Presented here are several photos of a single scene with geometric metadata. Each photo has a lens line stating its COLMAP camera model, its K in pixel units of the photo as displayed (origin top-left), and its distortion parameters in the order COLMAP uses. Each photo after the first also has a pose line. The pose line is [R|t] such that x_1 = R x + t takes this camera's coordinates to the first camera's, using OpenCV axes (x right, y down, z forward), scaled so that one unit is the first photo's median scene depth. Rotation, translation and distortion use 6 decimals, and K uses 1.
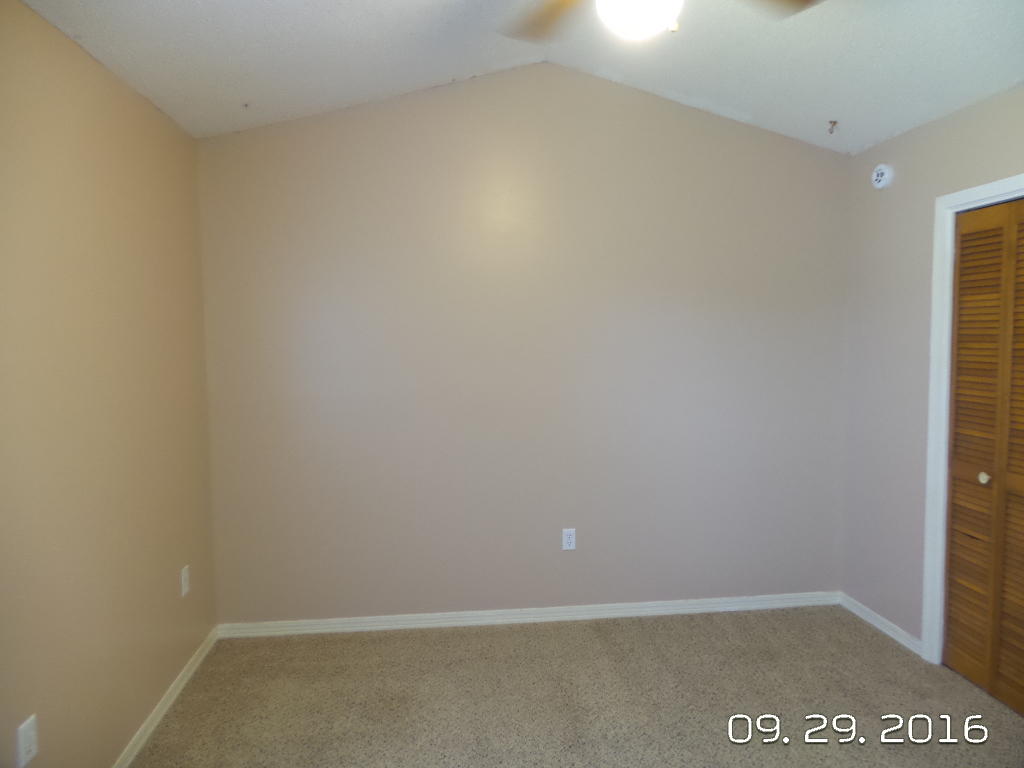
lens RADIAL K [[705.3, 0, 509.9], [0, 705.3, 385.1], [0, 0, 1]] dist [0.000031, -0.003273]
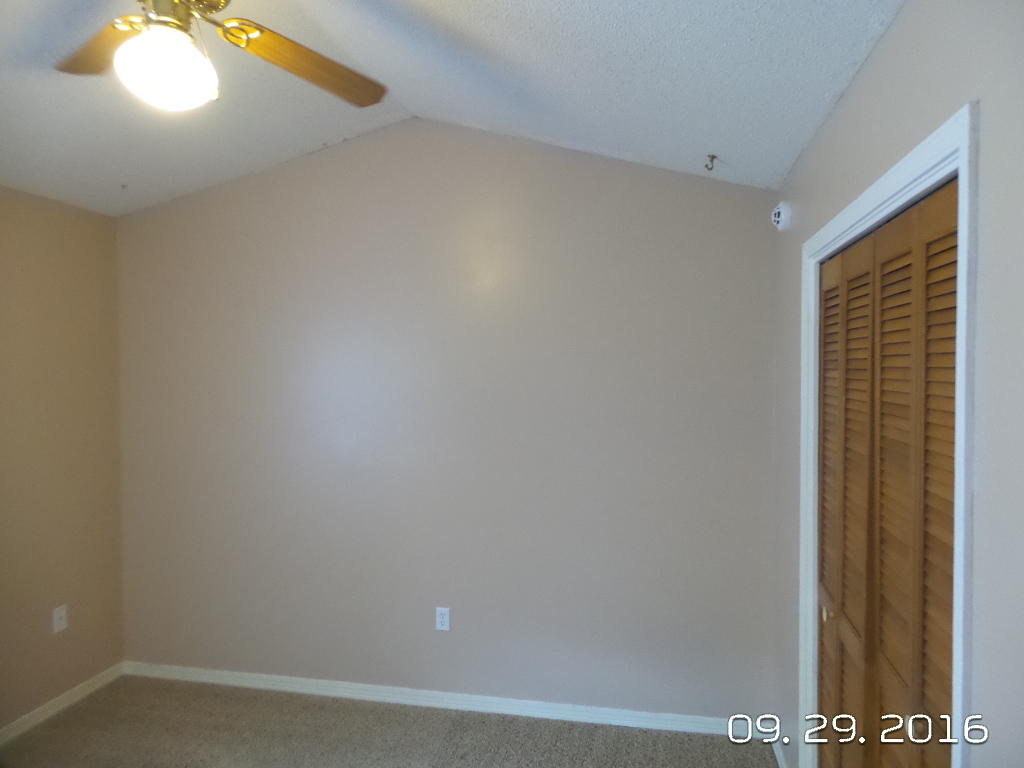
lens RADIAL K [[705.3, 0, 512.3], [0, 705.3, 381.7], [0, 0, 1]] dist [0.000031, -0.003273]
pose [[0.952293, 0.018242, -0.304640, 0.480572], [-0.032437, 0.998608, -0.041602, -0.061380], [0.303457, 0.049499, 0.951559, 0.140326]]
